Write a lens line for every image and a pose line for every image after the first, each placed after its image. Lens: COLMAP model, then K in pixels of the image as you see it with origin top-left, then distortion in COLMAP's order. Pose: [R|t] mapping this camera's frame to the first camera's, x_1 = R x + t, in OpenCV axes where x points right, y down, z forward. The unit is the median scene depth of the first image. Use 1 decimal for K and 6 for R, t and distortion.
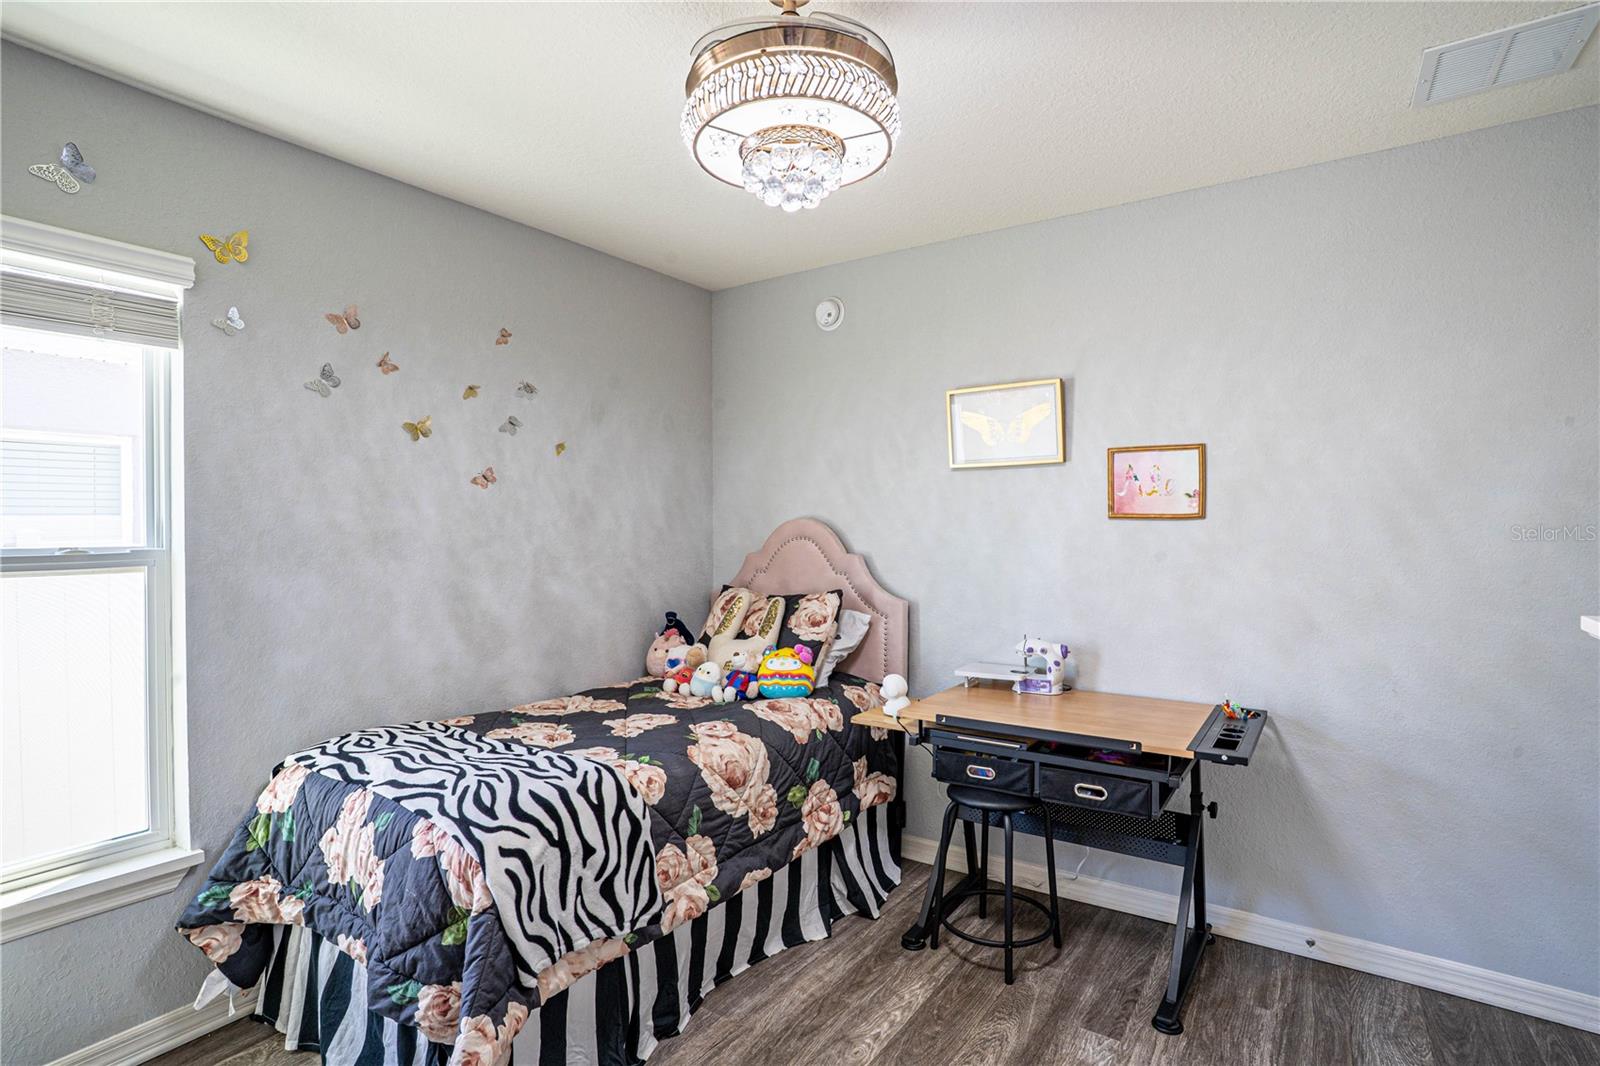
lens RADIAL K [[788.3, 0, 795.1], [0, 788.3, 533.0], [0, 0, 1]] dist [-0.067984, 0.027373]
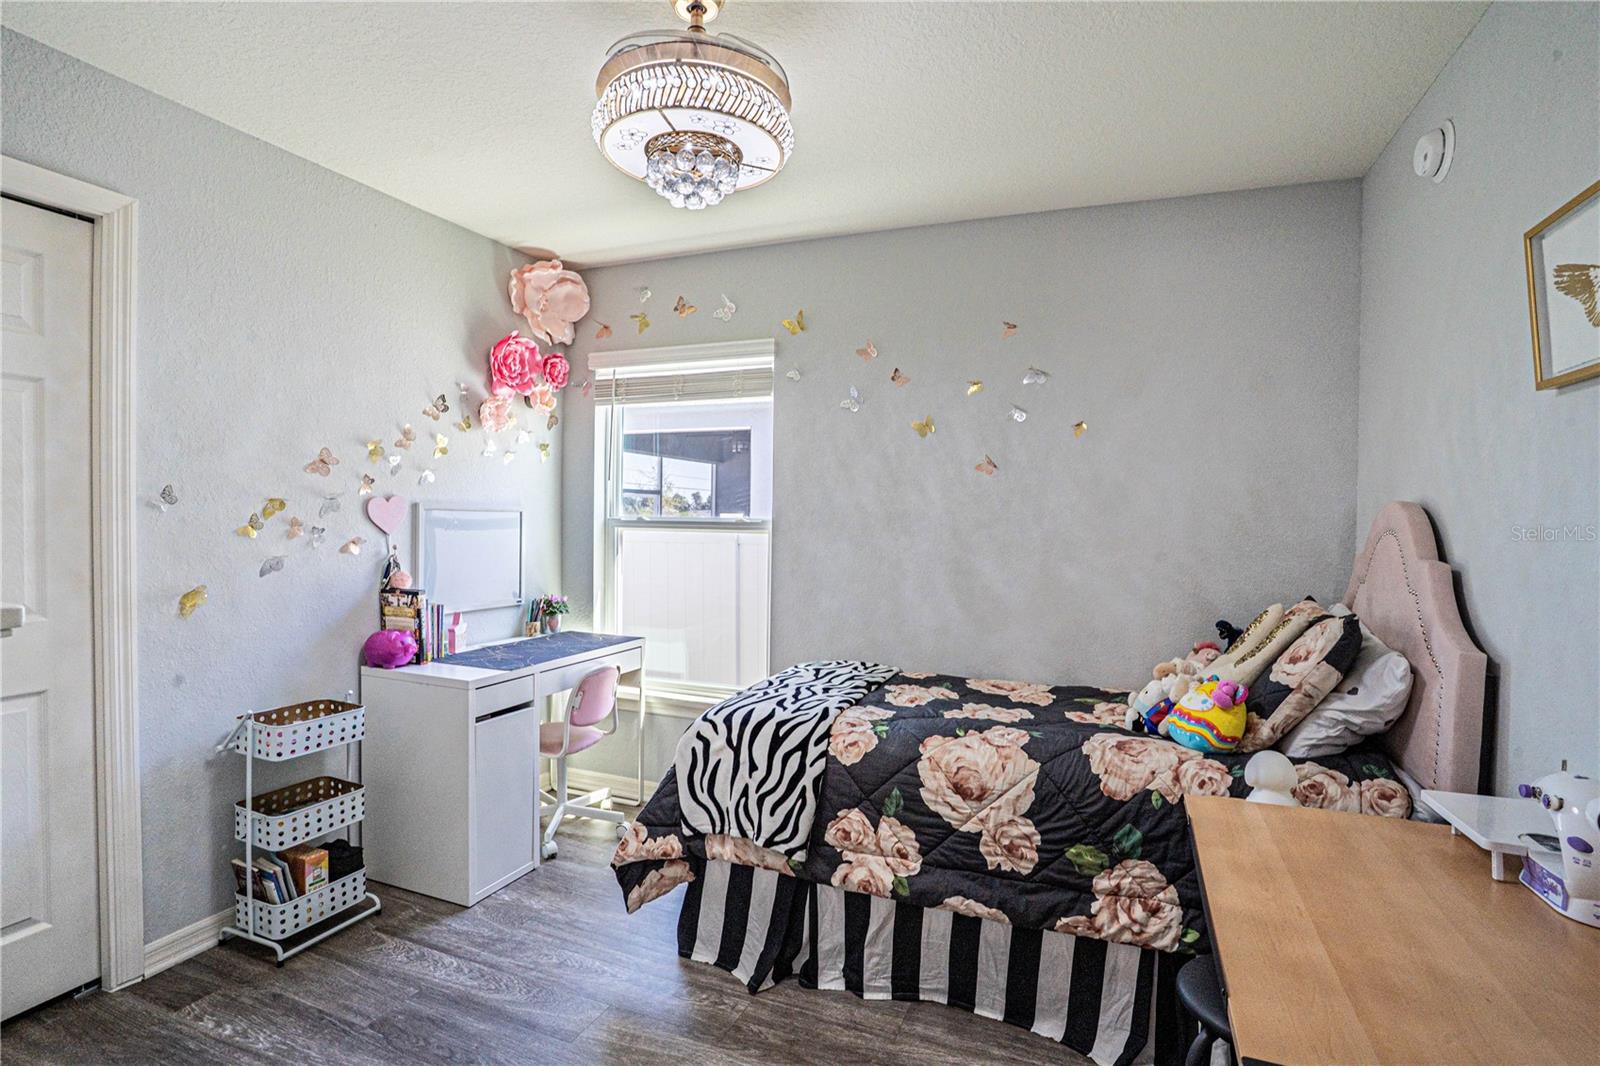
lens RADIAL K [[788.3, 0, 794.5], [0, 788.3, 530.8], [0, 0, 1]] dist [-0.067984, 0.027373]
pose [[0.225704, 0.025165, -0.973871, 0.710844], [-0.024475, 0.999497, 0.020154, 0.007238], [0.973888, 0.019287, 0.226207, 0.580586]]
